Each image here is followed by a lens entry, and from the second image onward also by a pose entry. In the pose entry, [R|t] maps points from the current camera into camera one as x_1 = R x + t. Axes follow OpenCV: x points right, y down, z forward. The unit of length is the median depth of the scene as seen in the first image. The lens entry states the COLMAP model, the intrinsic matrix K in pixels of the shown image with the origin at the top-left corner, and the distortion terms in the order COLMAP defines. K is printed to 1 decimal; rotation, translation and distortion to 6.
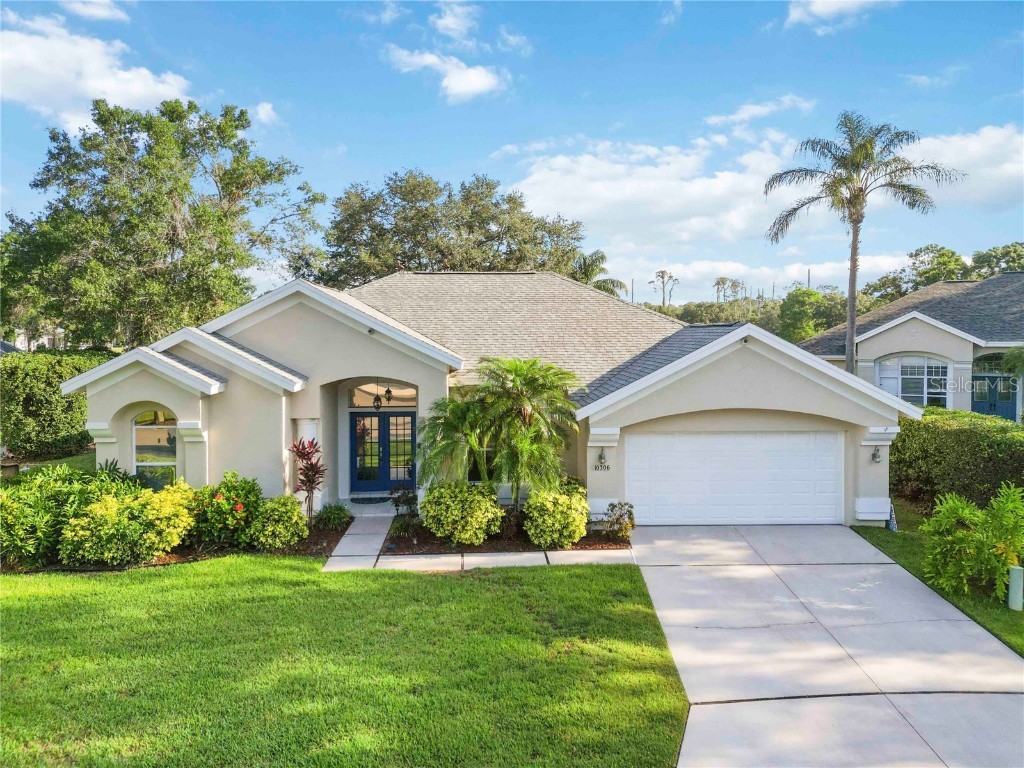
lens RADIAL K [[736.3, 0, 509.4], [0, 736.3, 349.3], [0, 0, 1]] dist [0.069409, -0.065241]
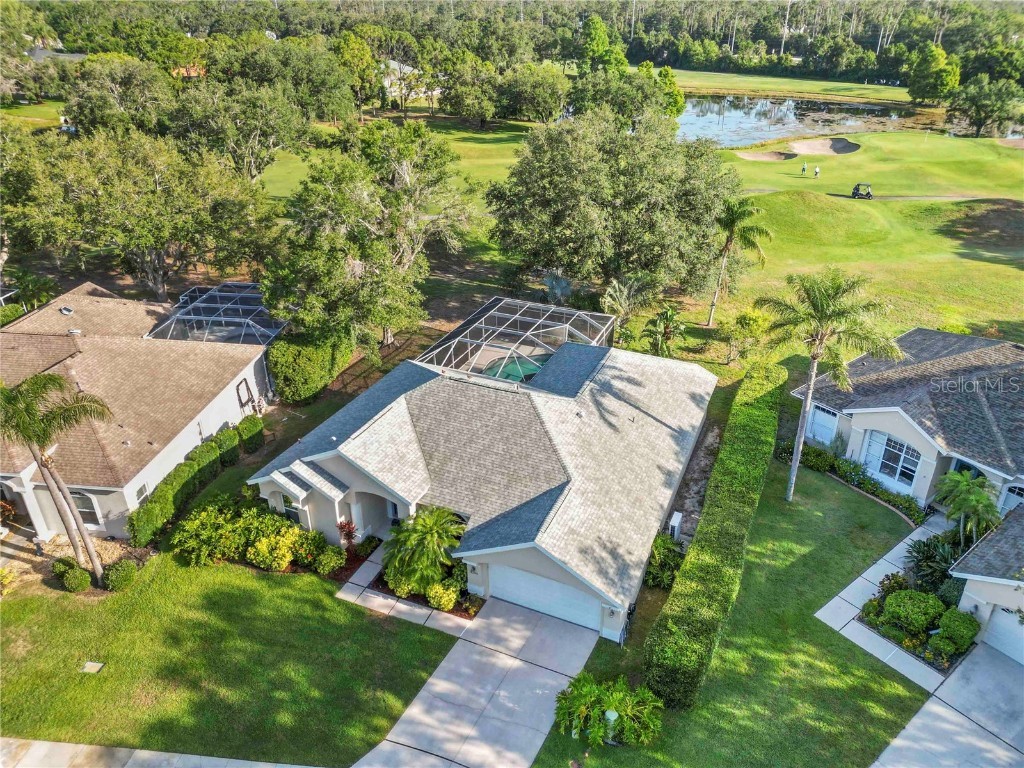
lens RADIAL K [[716.8, 0, 524.5], [0, 716.8, 371.3], [0, 0, 1]] dist [0.031497, -0.002651]
pose [[0.902524, 0.202490, -0.380063, 0.921051], [-0.016152, 0.897852, 0.440001, -1.232842], [0.430336, -0.390972, 0.813604, -0.275479]]
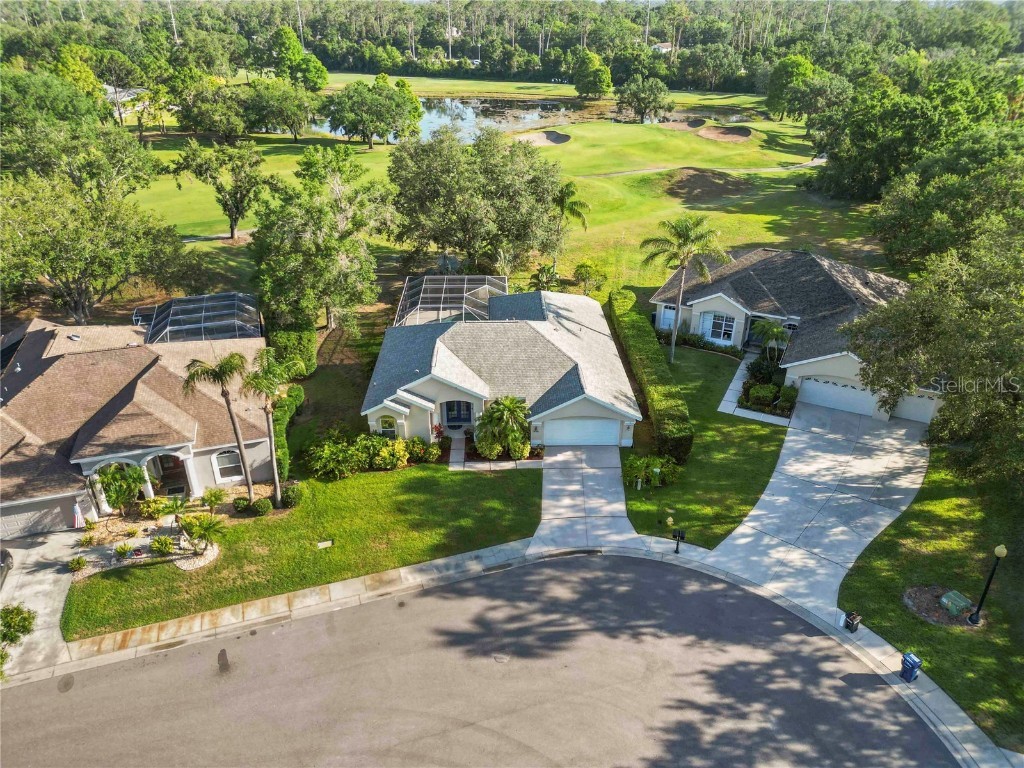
lens RADIAL K [[720.6, 0, 507.1], [0, 720.6, 382.3], [0, 0, 1]] dist [0.062914, -0.056573]
pose [[0.999820, 0.009934, -0.016137, 0.058278], [-0.001698, 0.895115, 0.445832, -1.430876], [0.018873, -0.445724, 0.894971, -1.647944]]
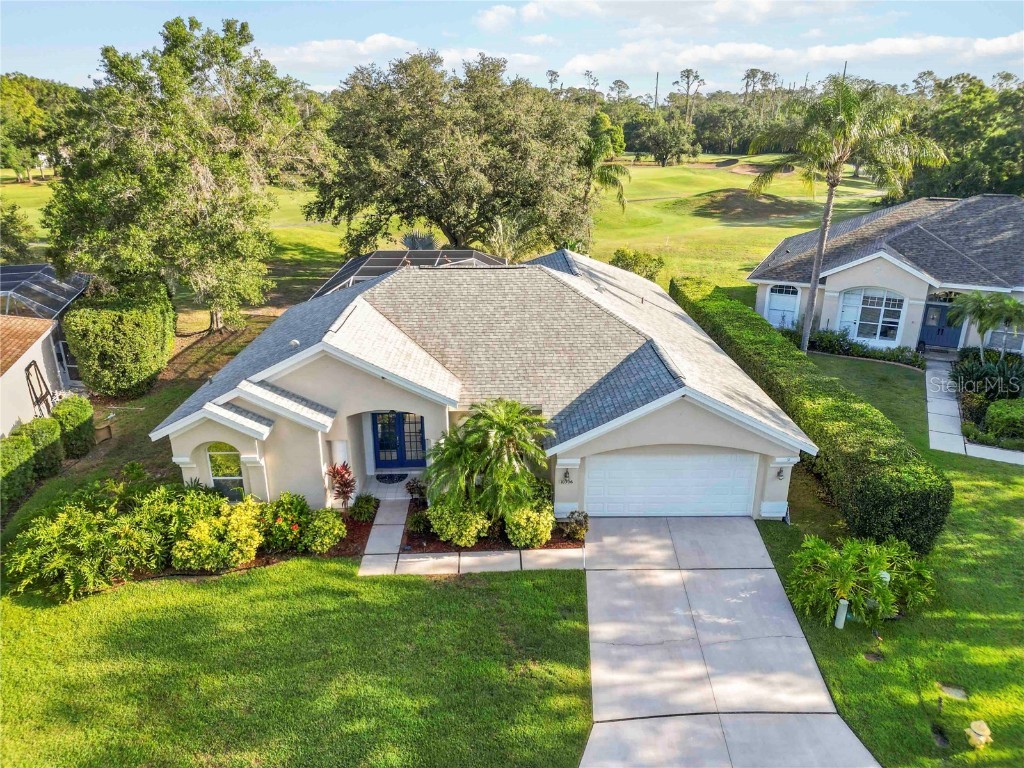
lens RADIAL K [[714.9, 0, 509.4], [0, 714.9, 379.4], [0, 0, 1]] dist [0.063155, -0.058990]
pose [[0.999674, 0.006229, -0.024765, 0.059540], [0.002063, 0.946932, 0.321427, -0.454960], [0.025453, -0.321373, 0.946611, -0.150630]]
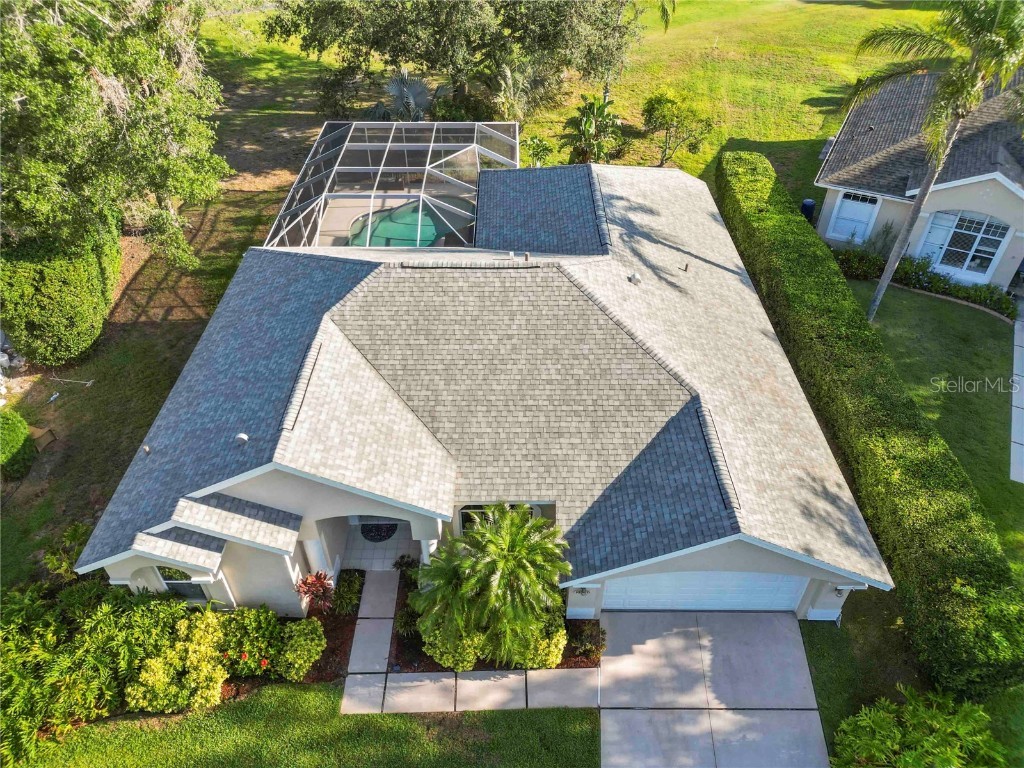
lens RADIAL K [[714.9, 0, 509.4], [0, 714.9, 379.4], [0, 0, 1]] dist [0.063155, -0.058990]
pose [[0.999086, 0.027147, -0.033011, 0.047408], [-0.000113, 0.774043, 0.633133, -0.830269], [0.042739, -0.632551, 0.773338, 0.403999]]
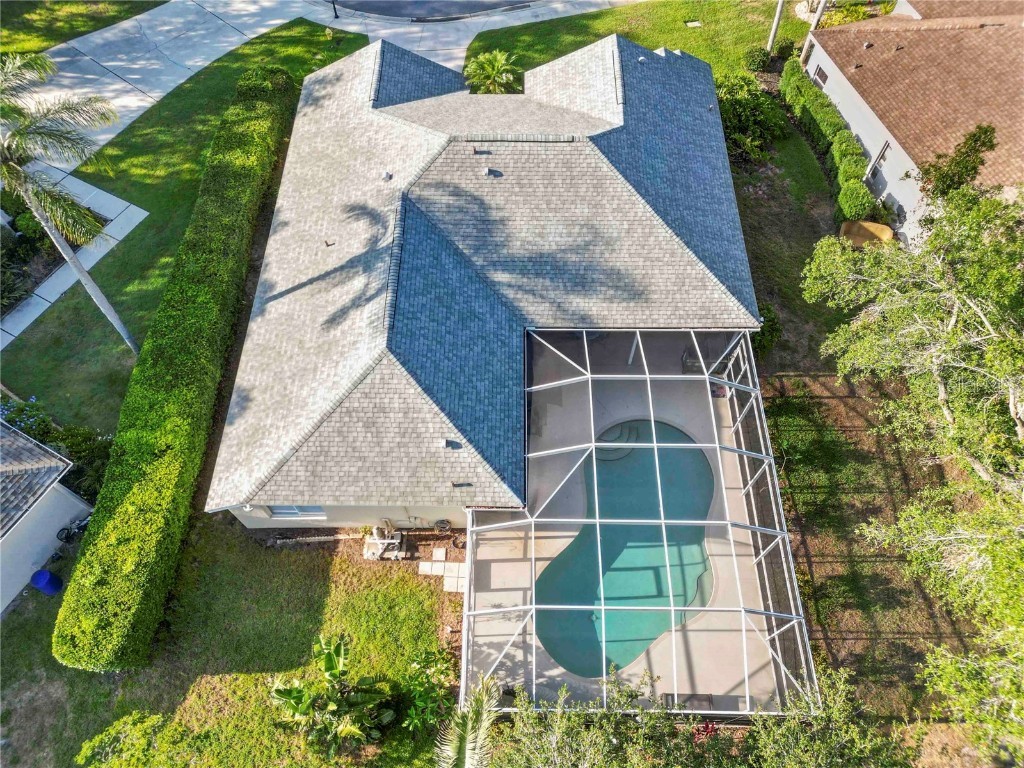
lens RADIAL K [[720.6, 0, 507.1], [0, 720.6, 382.3], [0, 0, 1]] dist [0.062914, -0.056573]
pose [[-0.998947, -0.038687, 0.024647, -0.111733], [0.002557, 0.489505, 0.871997, -1.375327], [-0.045800, 0.871142, -0.488891, 2.918039]]
